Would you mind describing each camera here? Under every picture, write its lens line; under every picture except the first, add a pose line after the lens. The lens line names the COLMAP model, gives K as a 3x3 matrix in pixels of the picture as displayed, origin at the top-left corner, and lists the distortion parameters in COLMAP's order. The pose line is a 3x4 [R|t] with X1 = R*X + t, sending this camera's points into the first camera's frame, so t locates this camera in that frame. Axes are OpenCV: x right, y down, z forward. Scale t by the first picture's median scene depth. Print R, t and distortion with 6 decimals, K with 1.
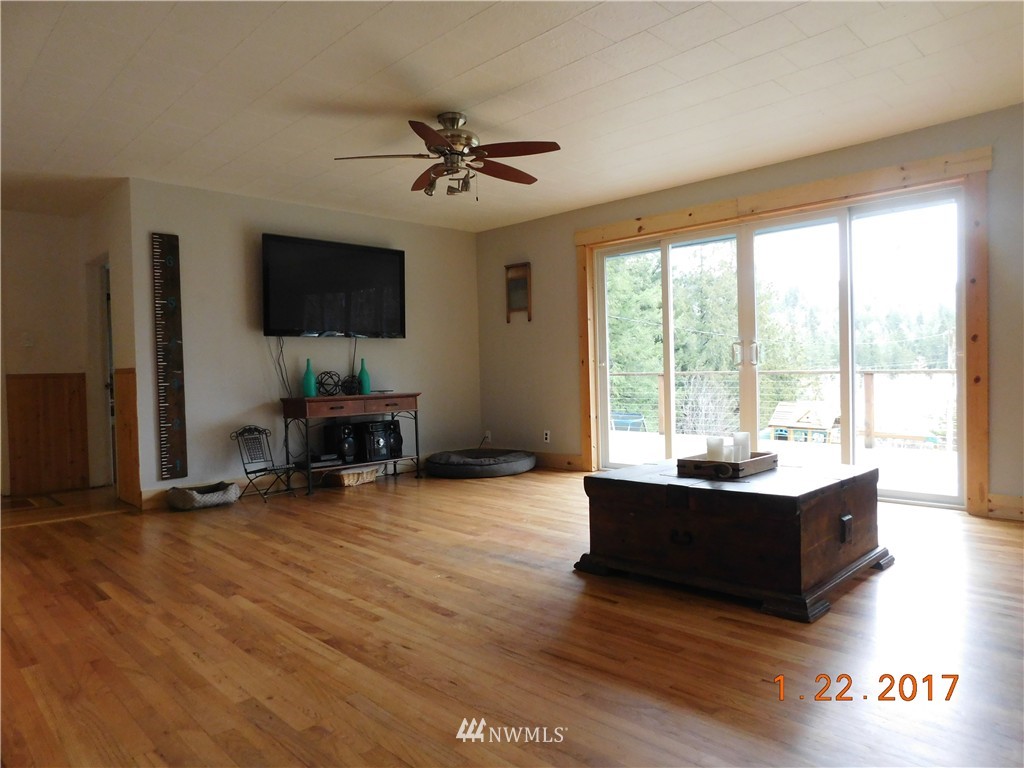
lens RADIAL K [[672.1, 0, 512.0], [0, 672.1, 384.0], [0, 0, 1]] dist [-0.076166, 0.057434]
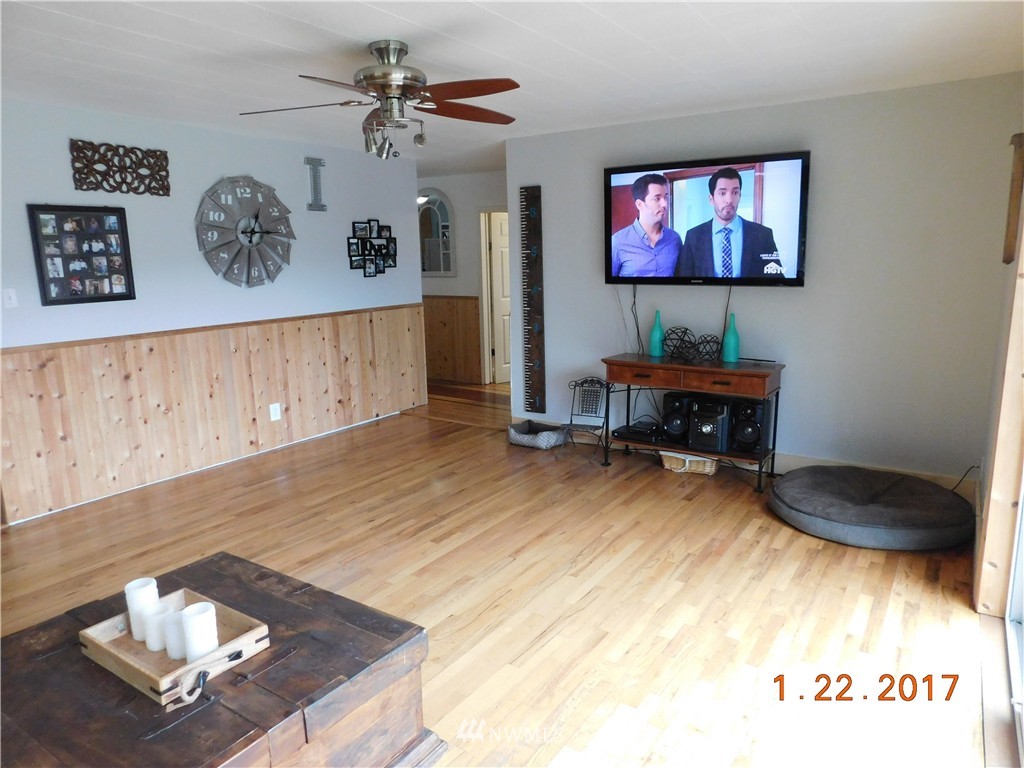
lens RADIAL K [[672.1, 0, 512.0], [0, 672.1, 384.0], [0, 0, 1]] dist [-0.076166, 0.057434]
pose [[0.202020, 0.205821, -0.957510, 0.767264], [-0.004561, 0.977855, 0.209232, -0.194010], [0.979371, -0.037902, 0.198485, 1.023855]]
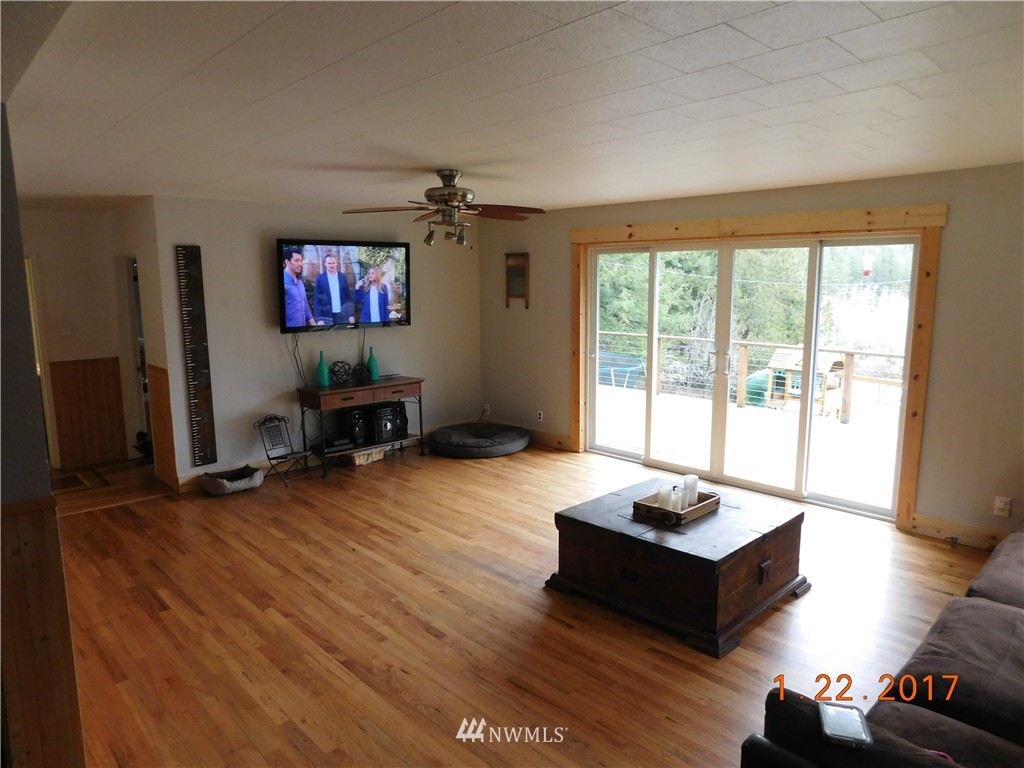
lens RADIAL K [[672.1, 0, 512.0], [0, 672.1, 384.0], [0, 0, 1]] dist [-0.076166, 0.057434]
pose [[0.999683, 0.020621, -0.014478, 0.037585], [-0.018496, 0.990796, 0.134091, -0.215622], [0.017110, -0.133781, 0.990863, -0.134990]]
